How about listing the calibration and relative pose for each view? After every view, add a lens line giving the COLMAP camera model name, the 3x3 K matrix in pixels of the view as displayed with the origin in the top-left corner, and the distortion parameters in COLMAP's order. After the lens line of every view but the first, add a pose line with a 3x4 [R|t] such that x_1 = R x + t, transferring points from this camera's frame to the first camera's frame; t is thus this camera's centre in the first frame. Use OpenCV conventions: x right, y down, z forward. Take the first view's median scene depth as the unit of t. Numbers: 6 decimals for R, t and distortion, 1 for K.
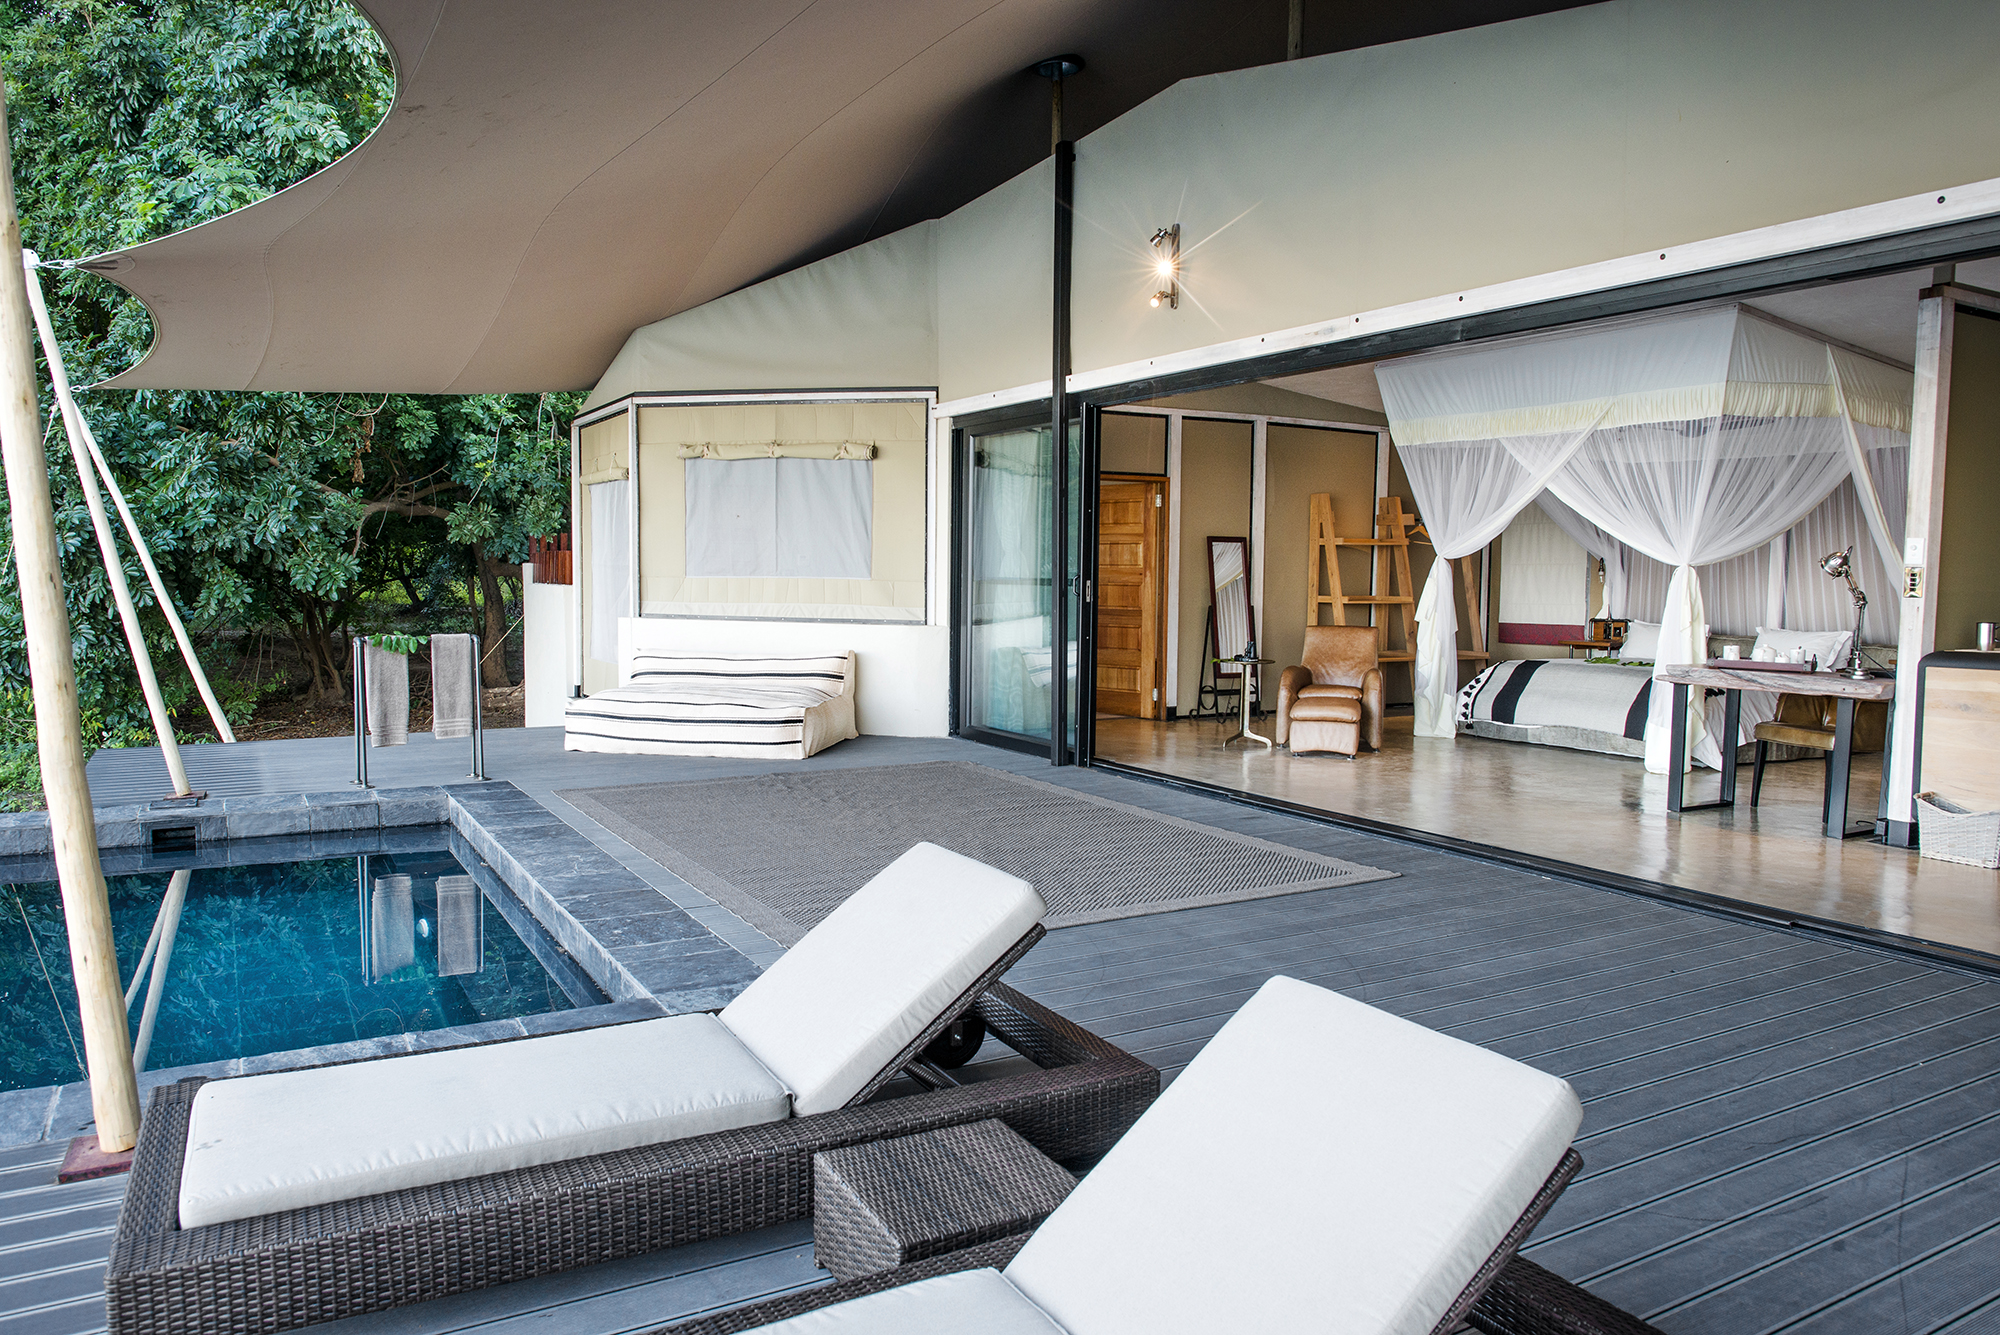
lens RADIAL K [[1365.6, 0, 1004.9], [0, 1365.6, 663.2], [0, 0, 1]] dist [-0.042616, 0.012265]
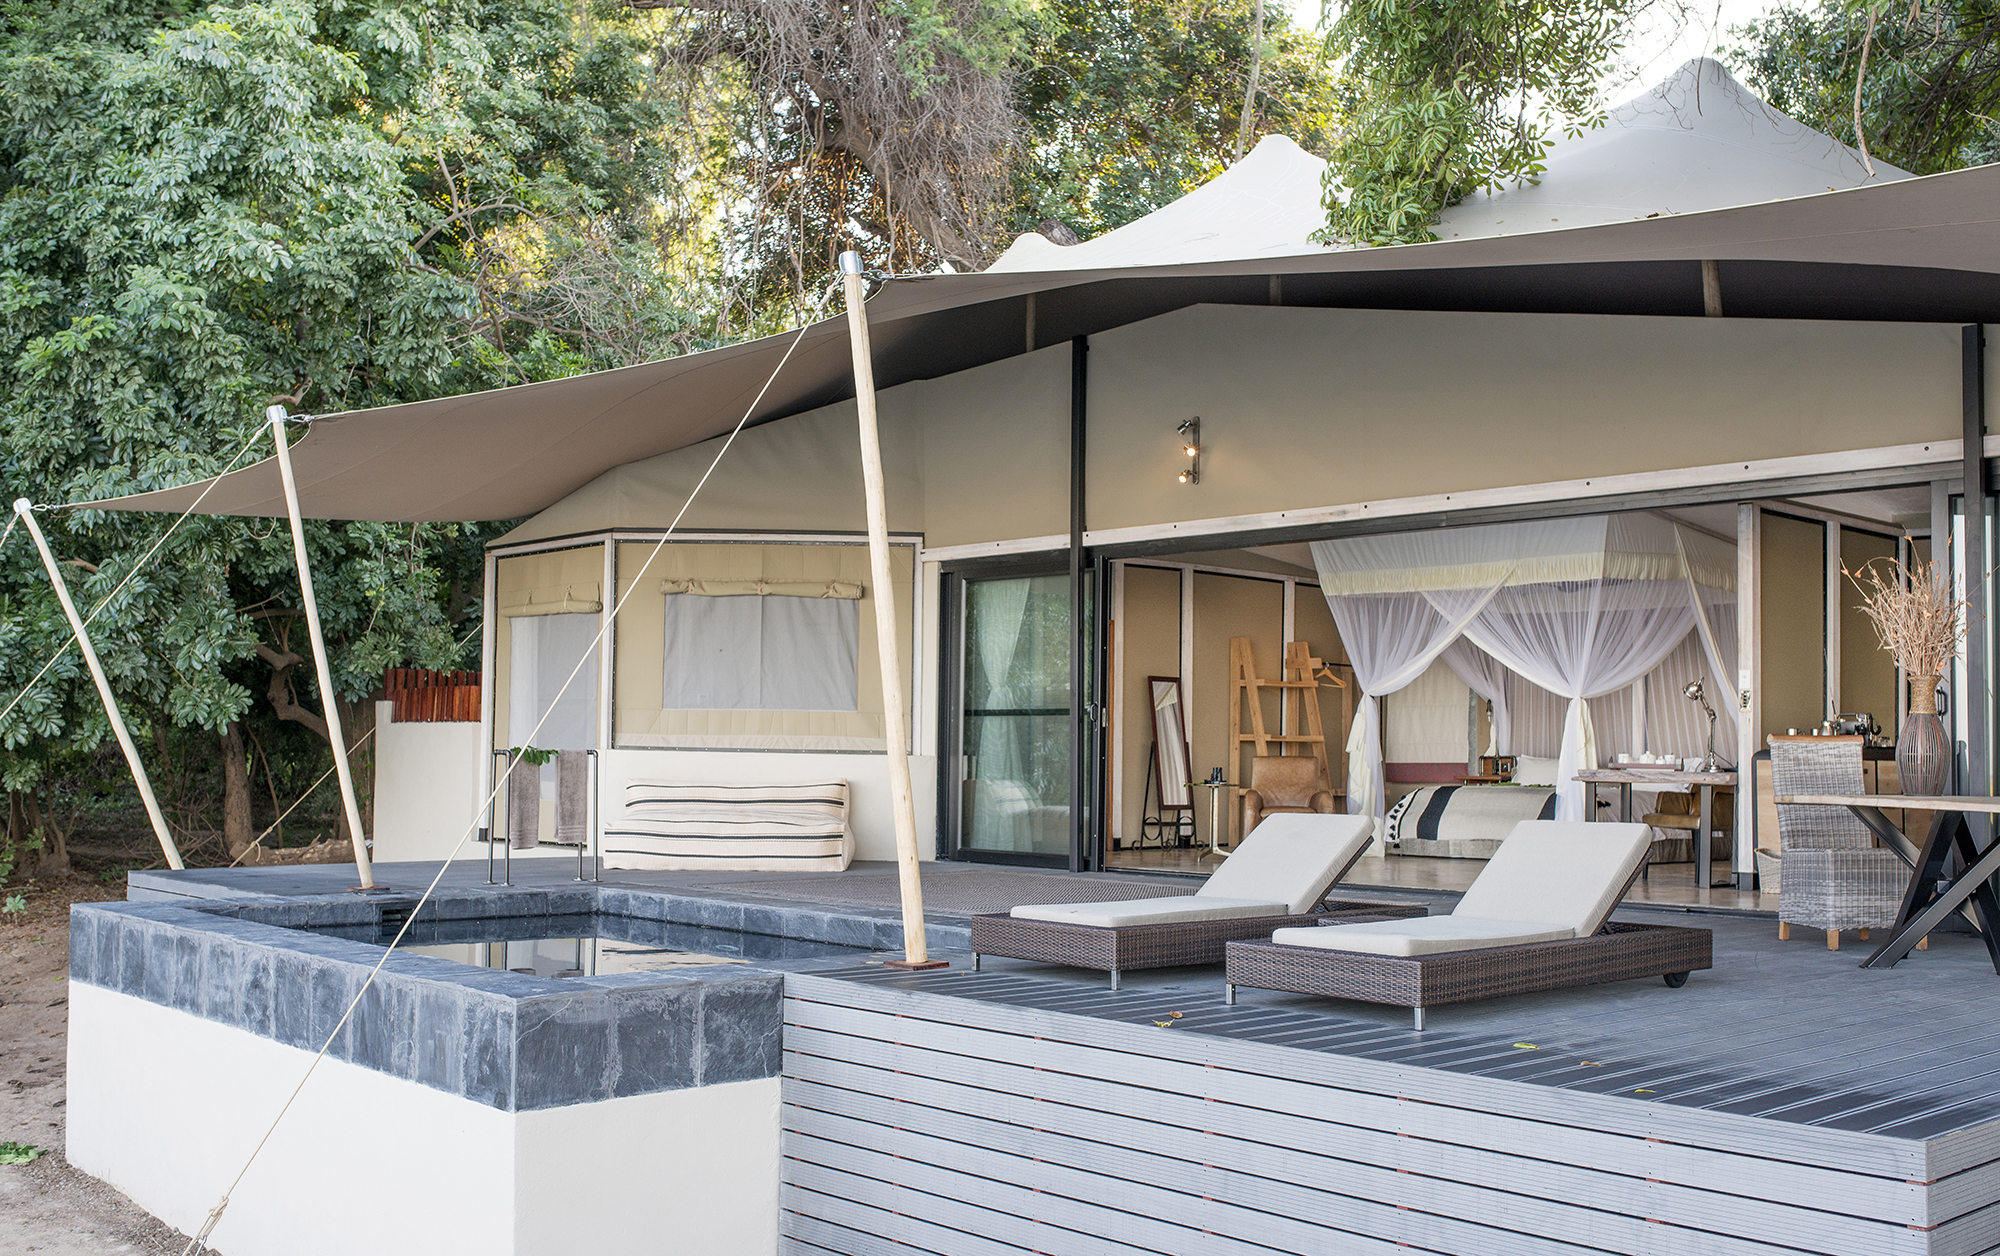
lens RADIAL K [[1973.1, 0, 1000.1], [0, 1973.1, 631.8], [0, 0, 1]] dist [-0.057227, 0.000000]
pose [[0.974294, 0.016017, 0.224709, -0.339956], [0.013108, 0.991749, -0.127523, 0.073796], [-0.224898, 0.127190, 0.966045, -0.507178]]
